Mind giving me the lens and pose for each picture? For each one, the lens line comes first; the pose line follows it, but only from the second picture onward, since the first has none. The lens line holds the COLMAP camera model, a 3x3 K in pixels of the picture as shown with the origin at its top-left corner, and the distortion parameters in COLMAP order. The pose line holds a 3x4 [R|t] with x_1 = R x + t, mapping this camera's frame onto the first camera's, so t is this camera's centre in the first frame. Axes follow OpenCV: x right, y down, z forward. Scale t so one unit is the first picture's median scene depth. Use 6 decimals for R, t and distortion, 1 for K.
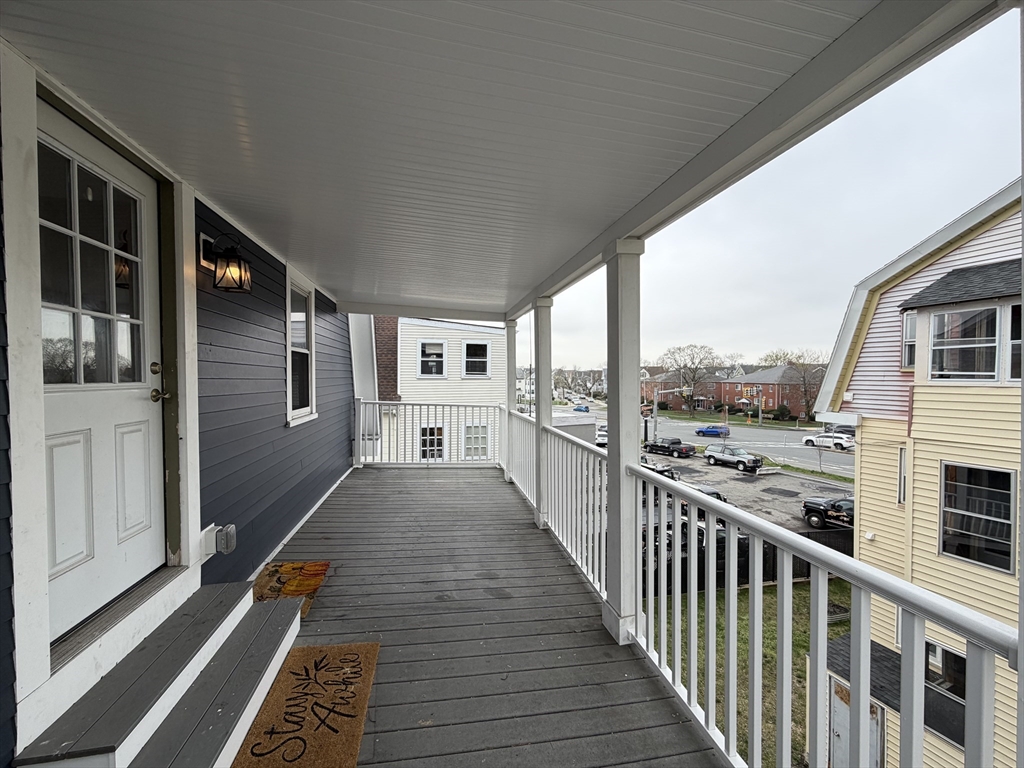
lens RADIAL K [[405.9, 0, 509.7], [0, 405.9, 385.3], [0, 0, 1]] dist [-0.000452, 0.000102]
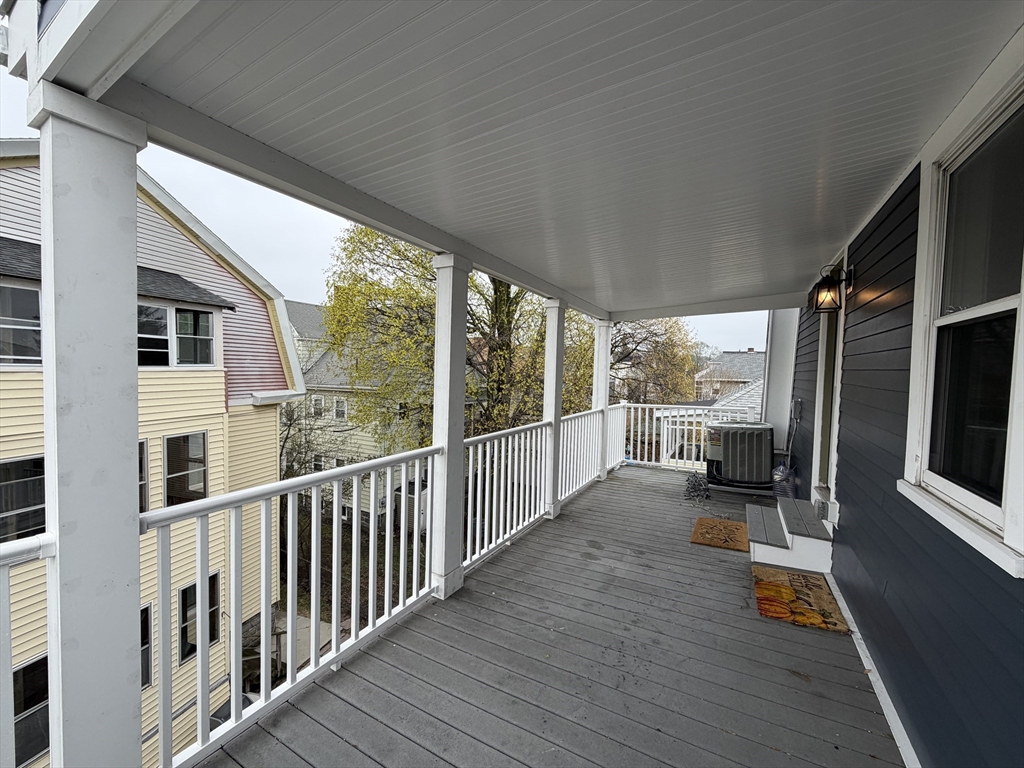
lens RADIAL K [[405.9, 0, 509.7], [0, 405.9, 385.3], [0, 0, 1]] dist [-0.000452, 0.000102]
pose [[-0.757588, -0.041223, 0.651430, -0.515457], [-0.009815, 0.998610, 0.051777, -0.044203], [-0.652659, 0.032832, -0.756940, 1.723107]]
